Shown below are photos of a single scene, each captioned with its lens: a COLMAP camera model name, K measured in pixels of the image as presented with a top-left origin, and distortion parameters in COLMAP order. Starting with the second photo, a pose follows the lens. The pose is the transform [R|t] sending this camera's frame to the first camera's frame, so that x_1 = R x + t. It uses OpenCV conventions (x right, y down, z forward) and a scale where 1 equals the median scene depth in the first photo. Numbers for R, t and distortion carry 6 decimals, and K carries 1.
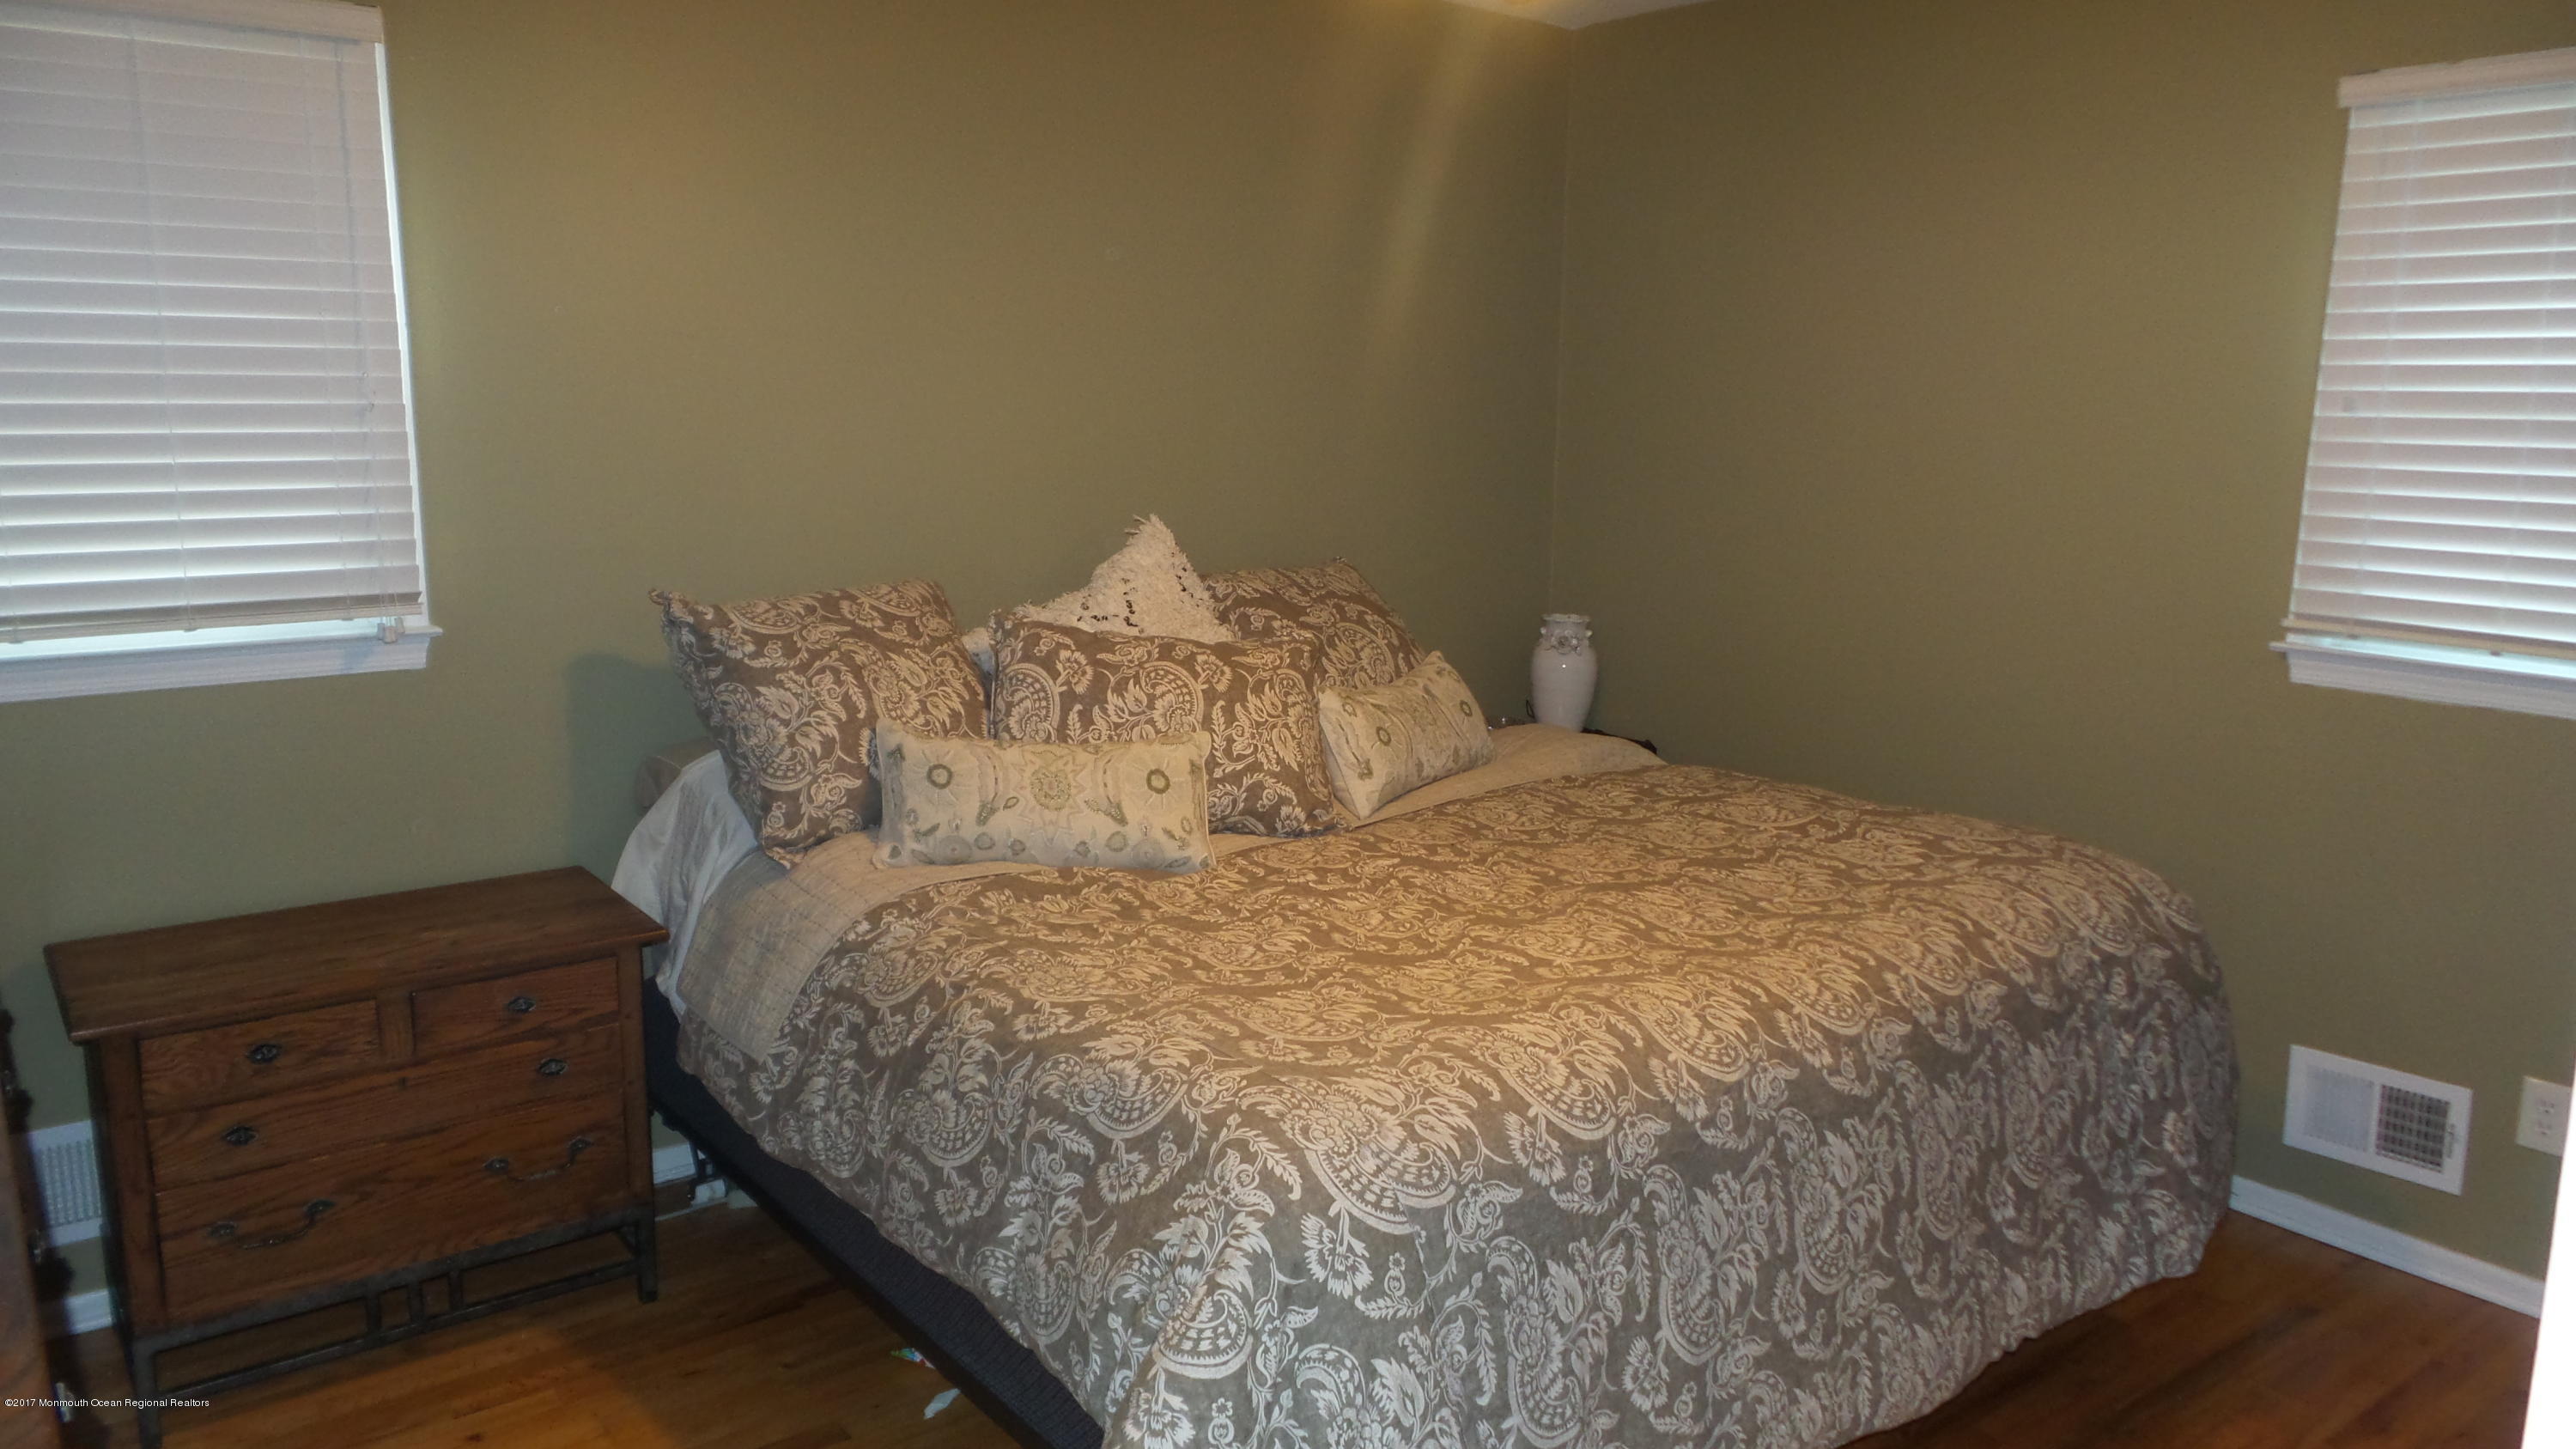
lens RADIAL K [[1775.1, 0, 1306.3], [0, 1775.1, 716.2], [0, 0, 1]] dist [-0.003029, 0.001223]
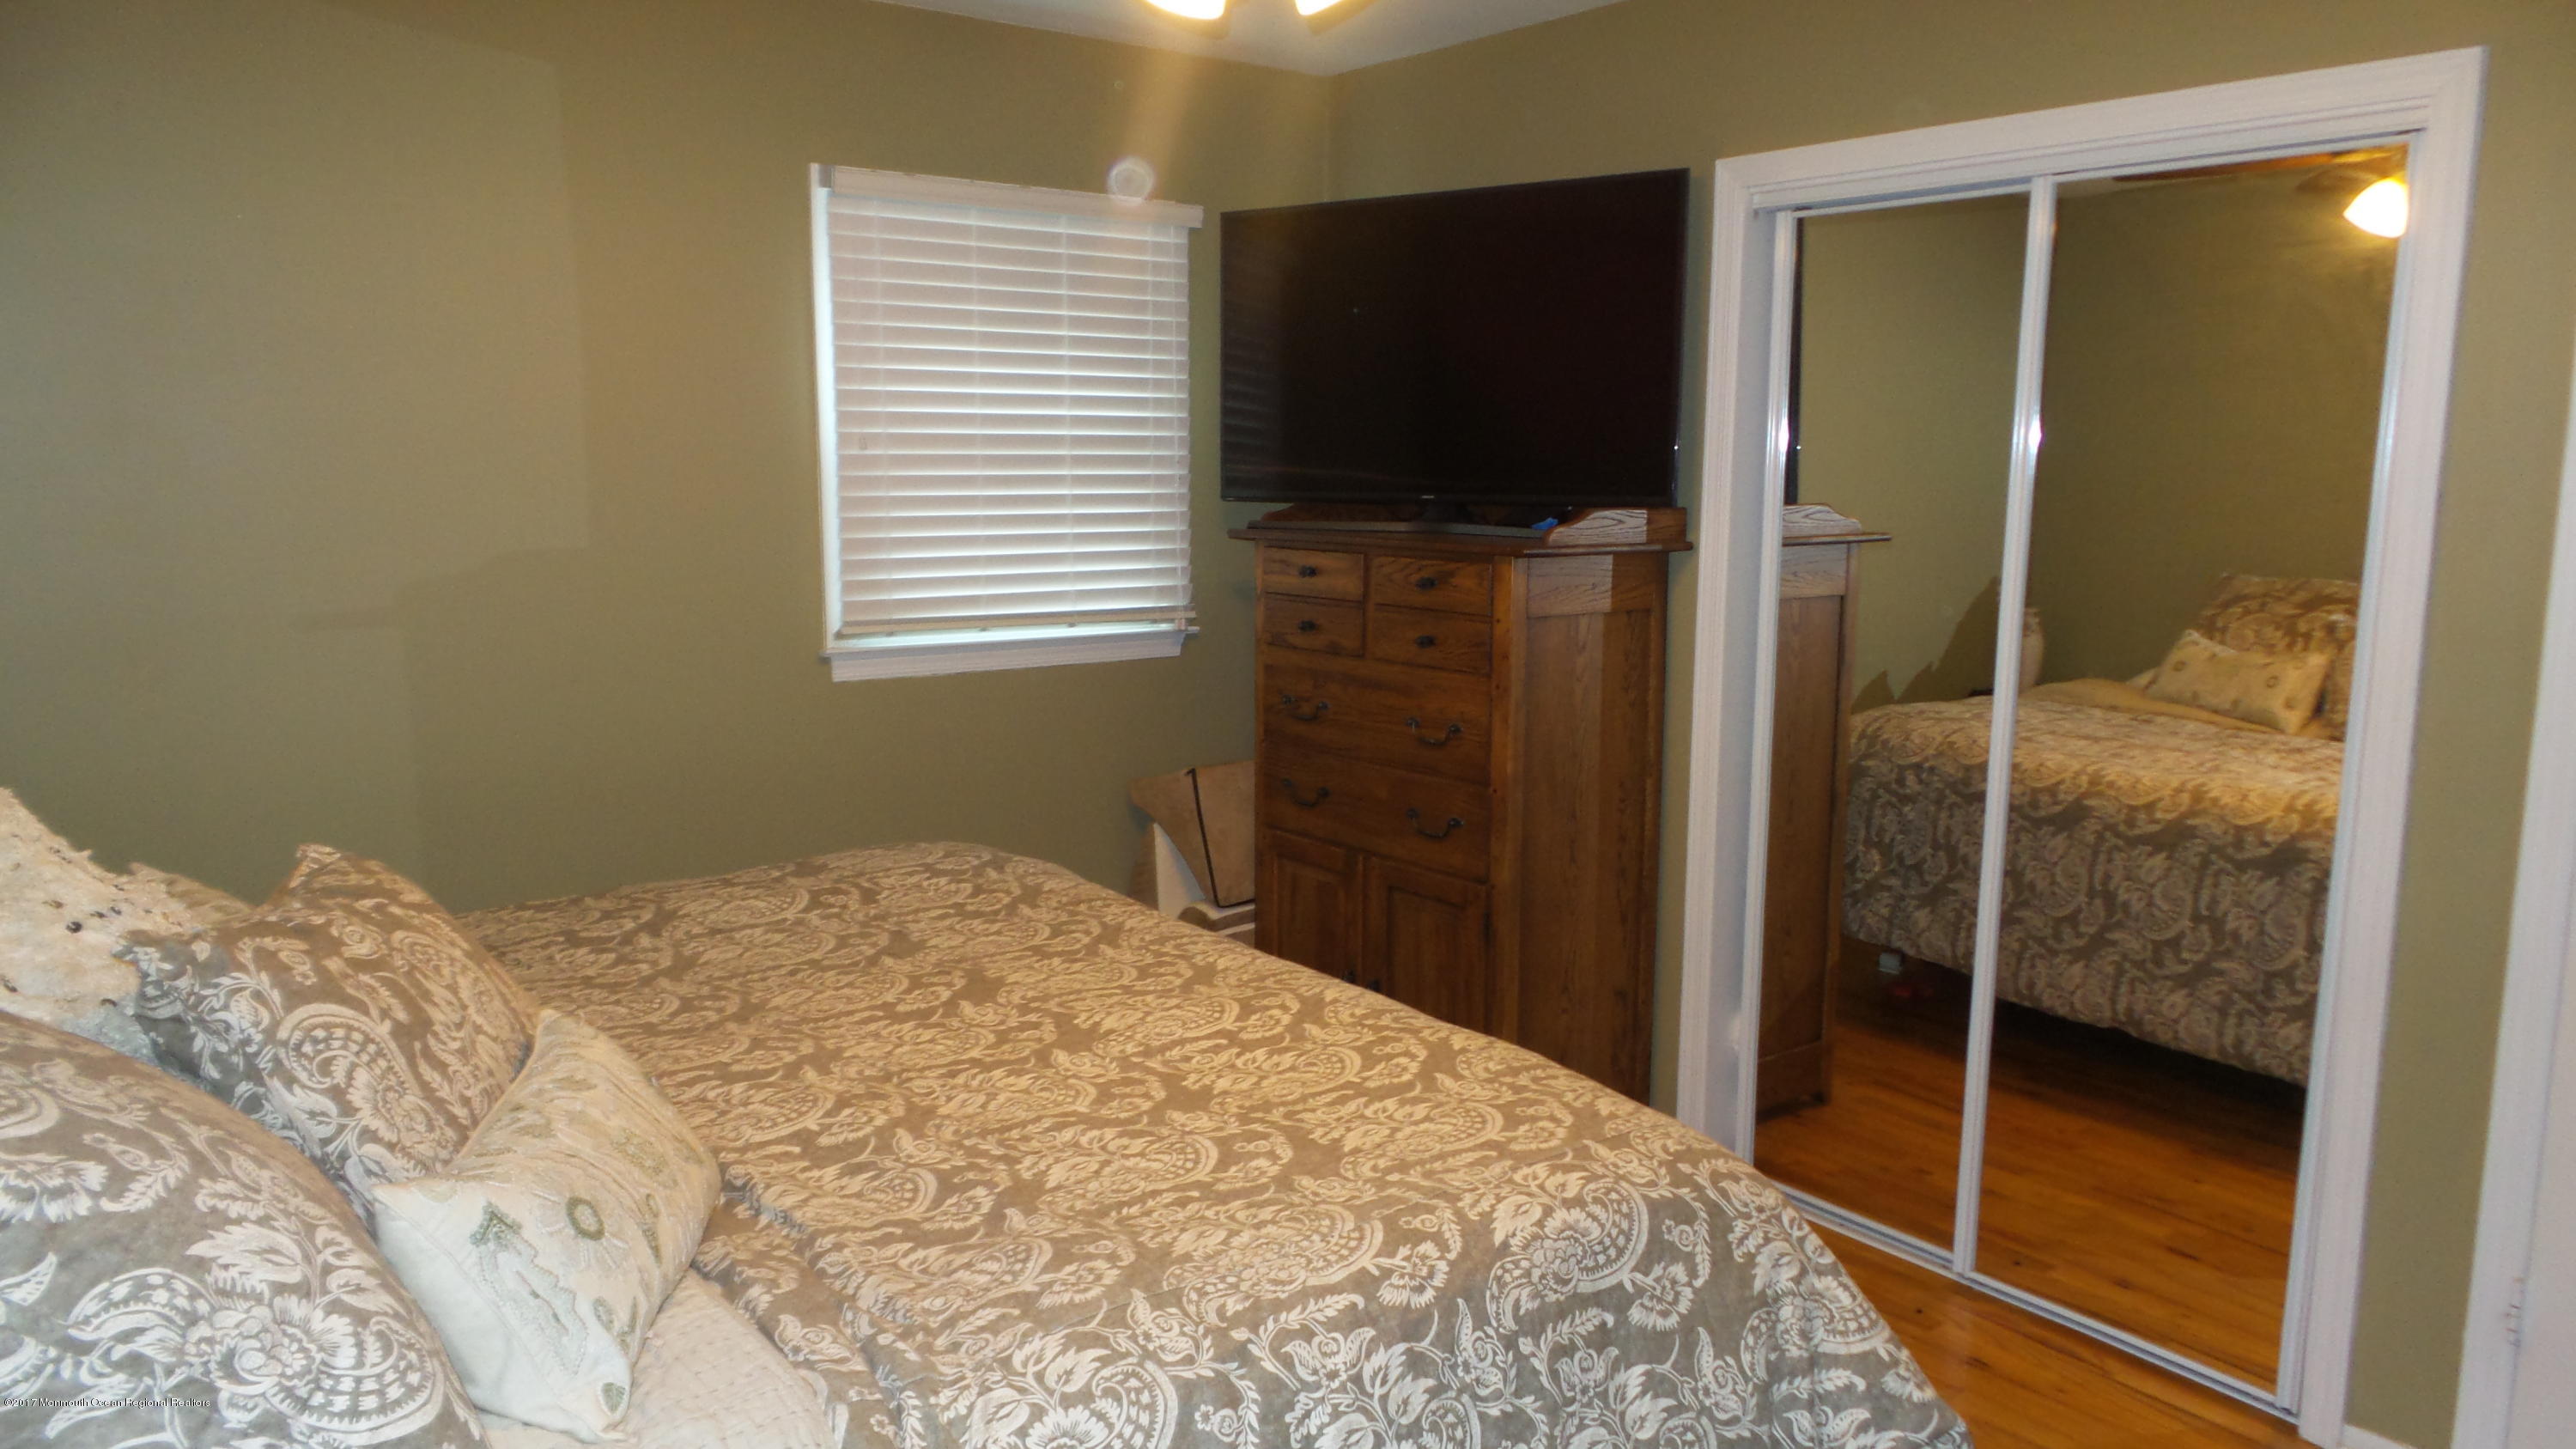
lens RADIAL K [[1775.1, 0, 1306.3], [0, 1775.1, 716.2], [0, 0, 1]] dist [-0.003029, 0.001223]
pose [[0.017578, -0.161531, 0.986711, -0.922805], [0.167281, 0.973429, 0.156377, -0.201656], [-0.985753, 0.162309, 0.044132, 1.035039]]
